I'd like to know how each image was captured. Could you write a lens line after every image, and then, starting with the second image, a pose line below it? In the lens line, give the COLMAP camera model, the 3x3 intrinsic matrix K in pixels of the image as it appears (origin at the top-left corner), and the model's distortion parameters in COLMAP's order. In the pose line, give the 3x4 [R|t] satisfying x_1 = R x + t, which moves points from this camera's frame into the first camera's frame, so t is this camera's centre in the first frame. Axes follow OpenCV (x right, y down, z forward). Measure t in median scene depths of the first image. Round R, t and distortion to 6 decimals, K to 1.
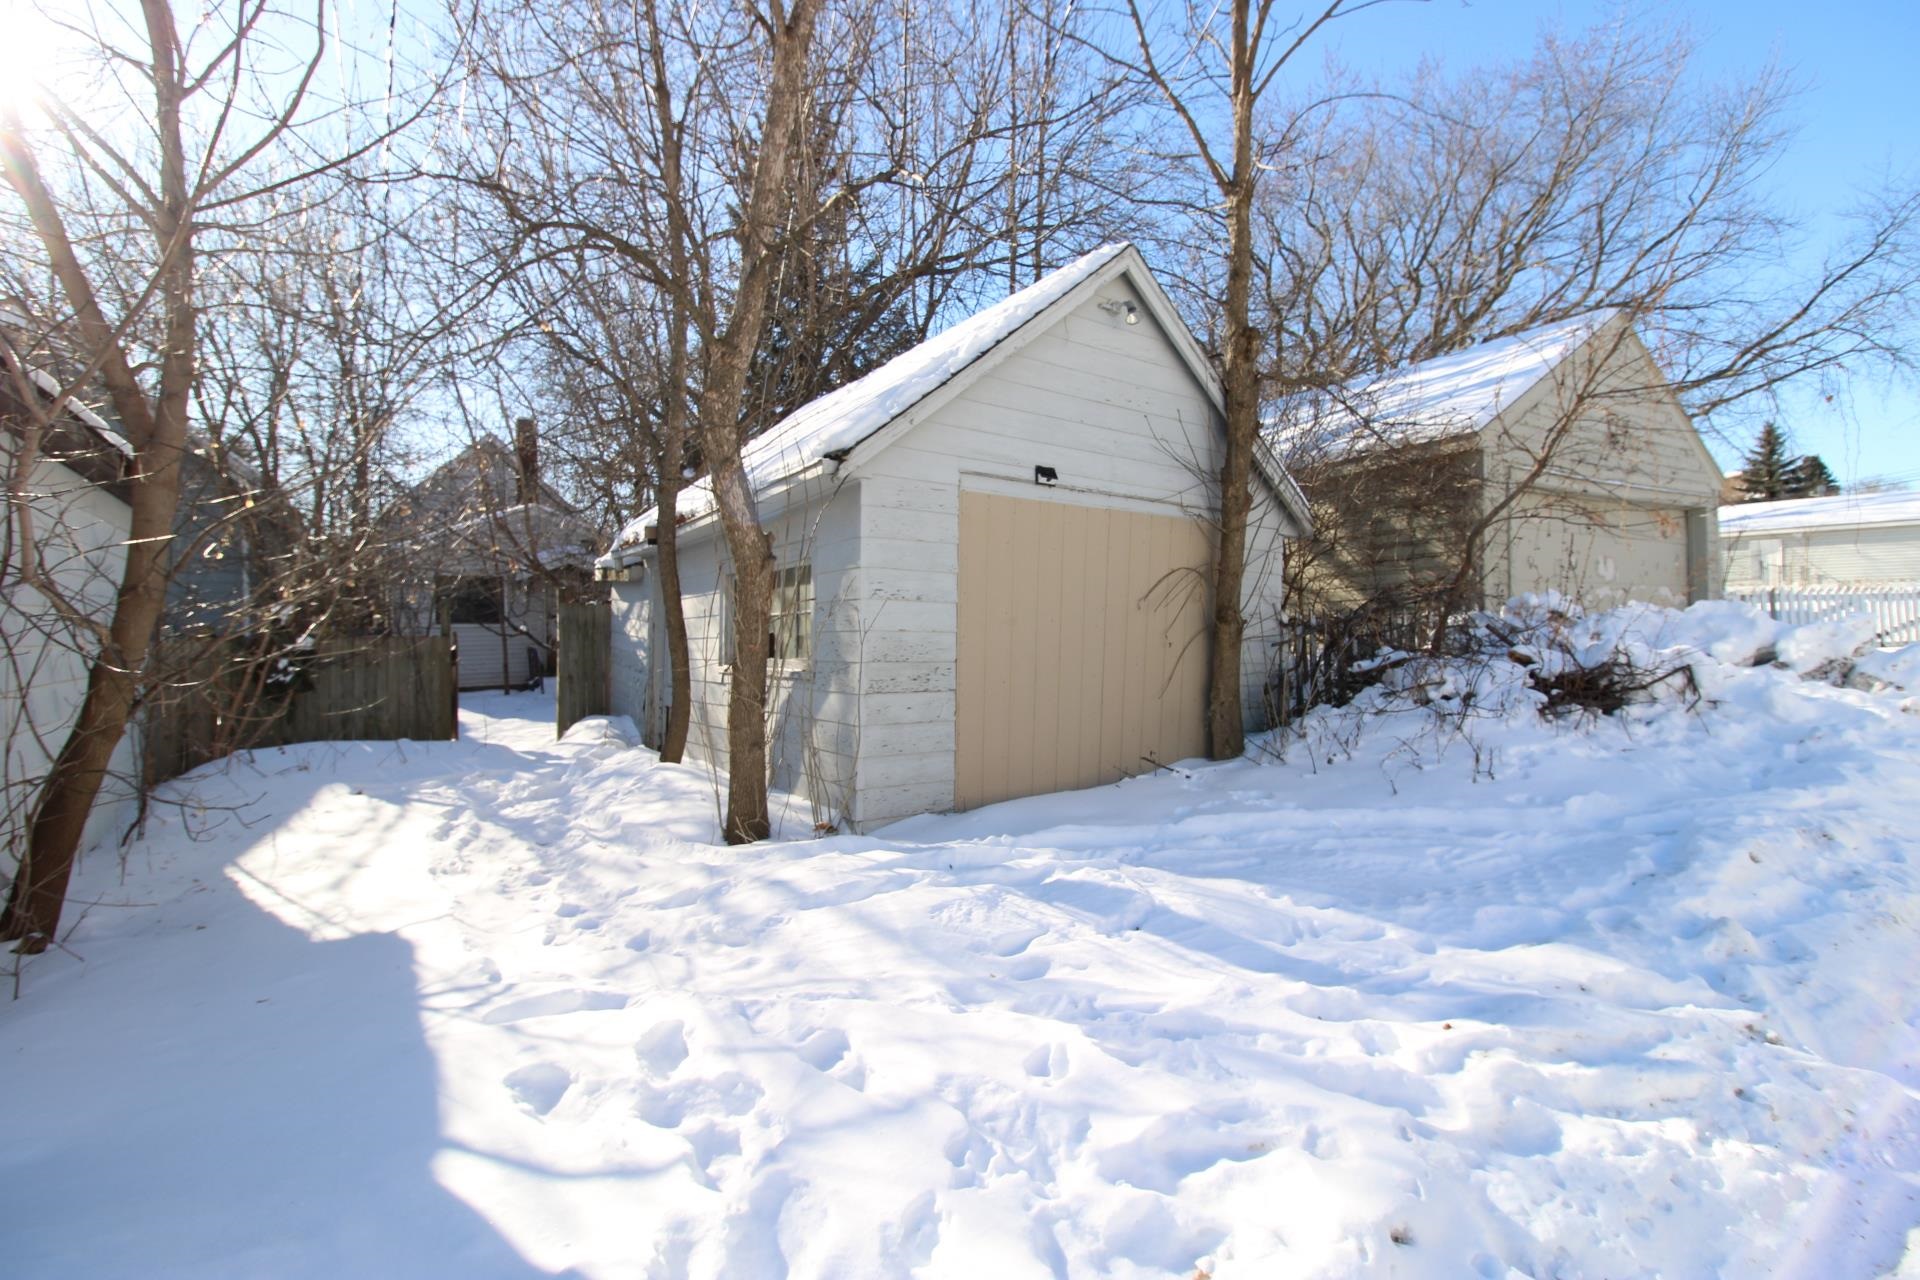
lens RADIAL K [[888.4, 0, 972.3], [0, 888.4, 624.9], [0, 0, 1]] dist [0.001354, -0.014970]
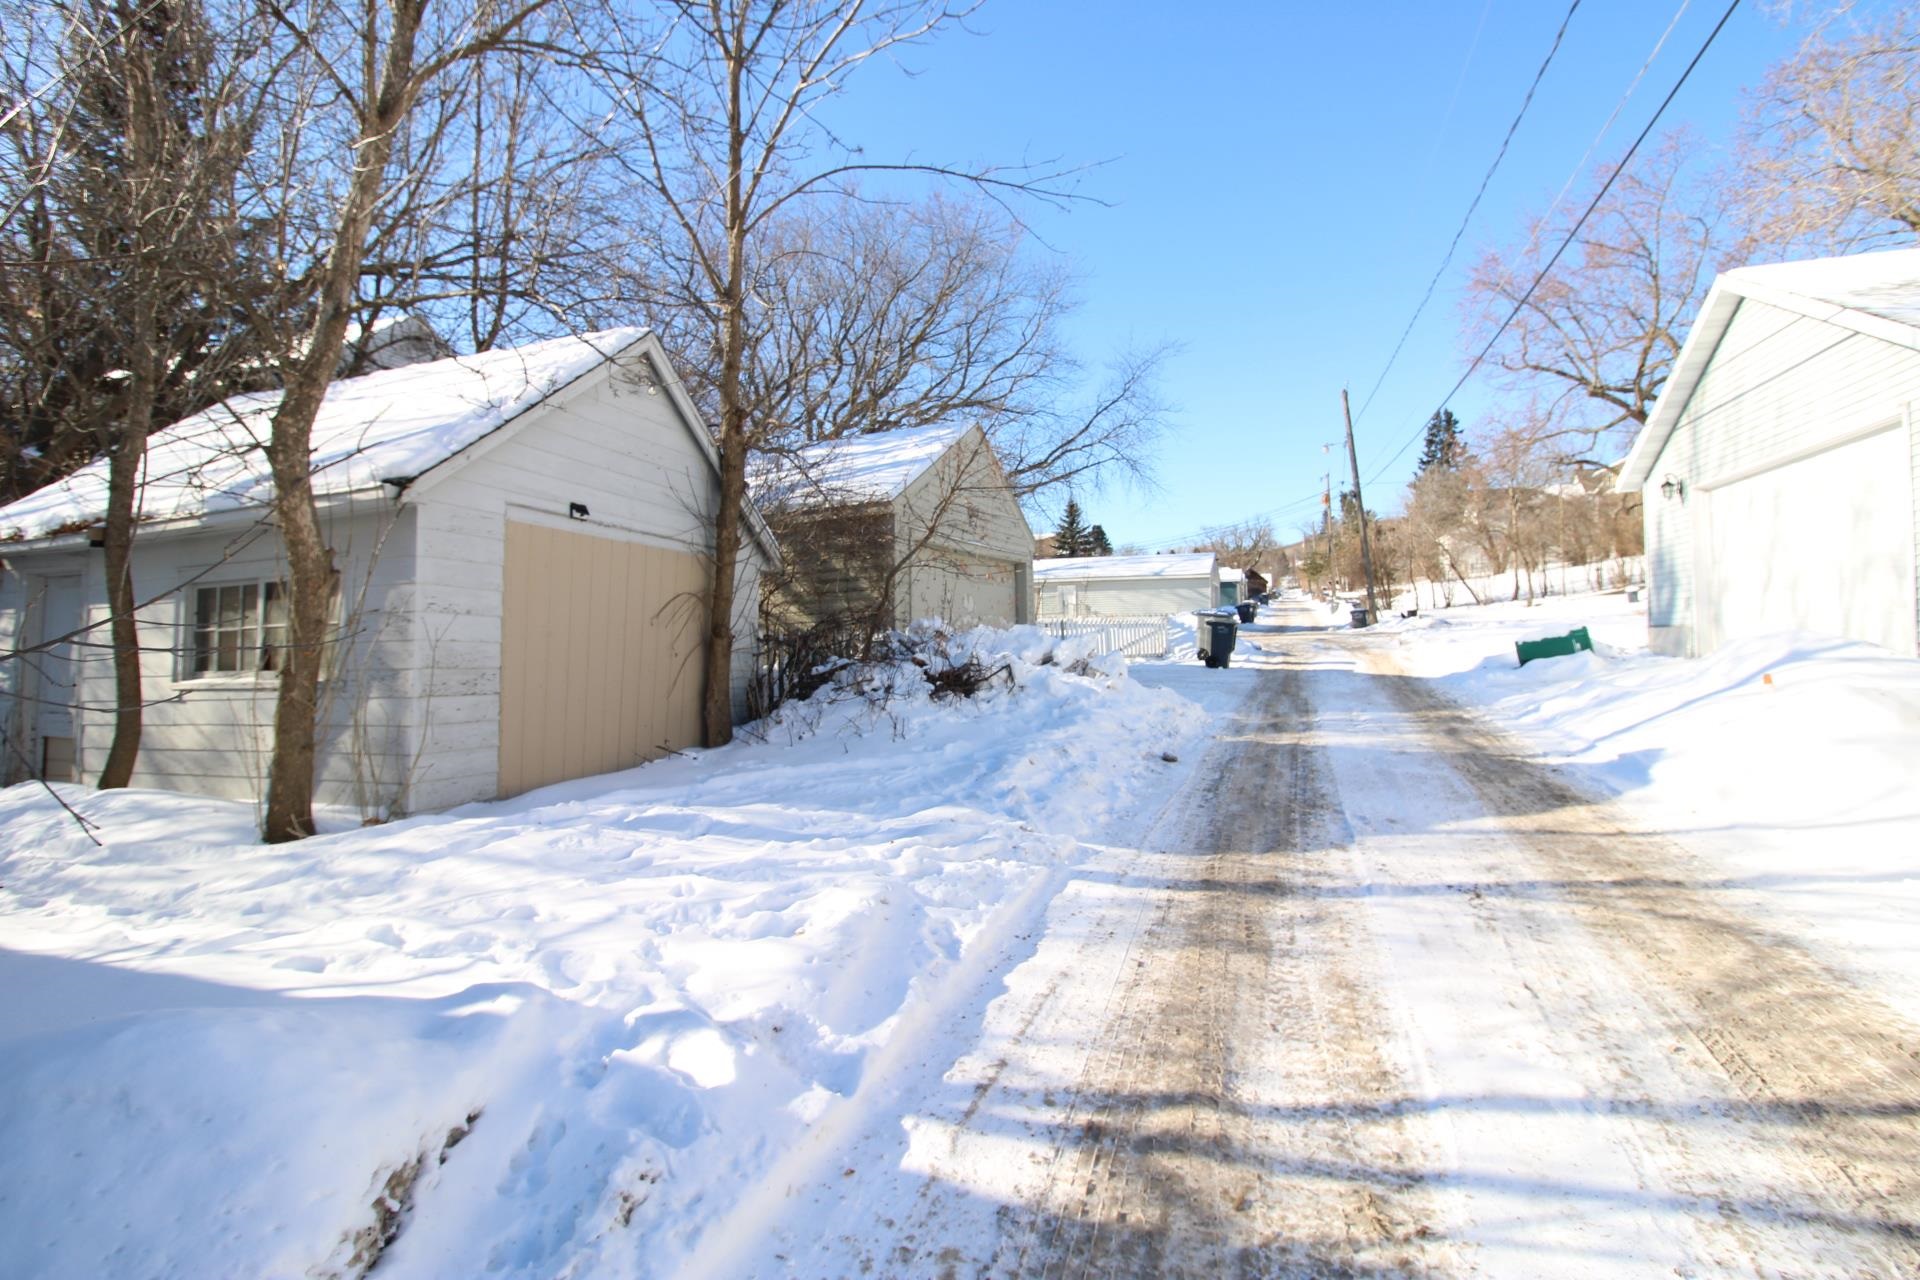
lens RADIAL K [[888.4, 0, 972.3], [0, 888.4, 624.9], [0, 0, 1]] dist [0.001354, -0.014970]
pose [[0.813546, 0.013892, 0.581335, -0.163041], [0.002442, 0.999624, -0.027305, 0.015744], [-0.581496, 0.023634, 0.813206, -0.245795]]
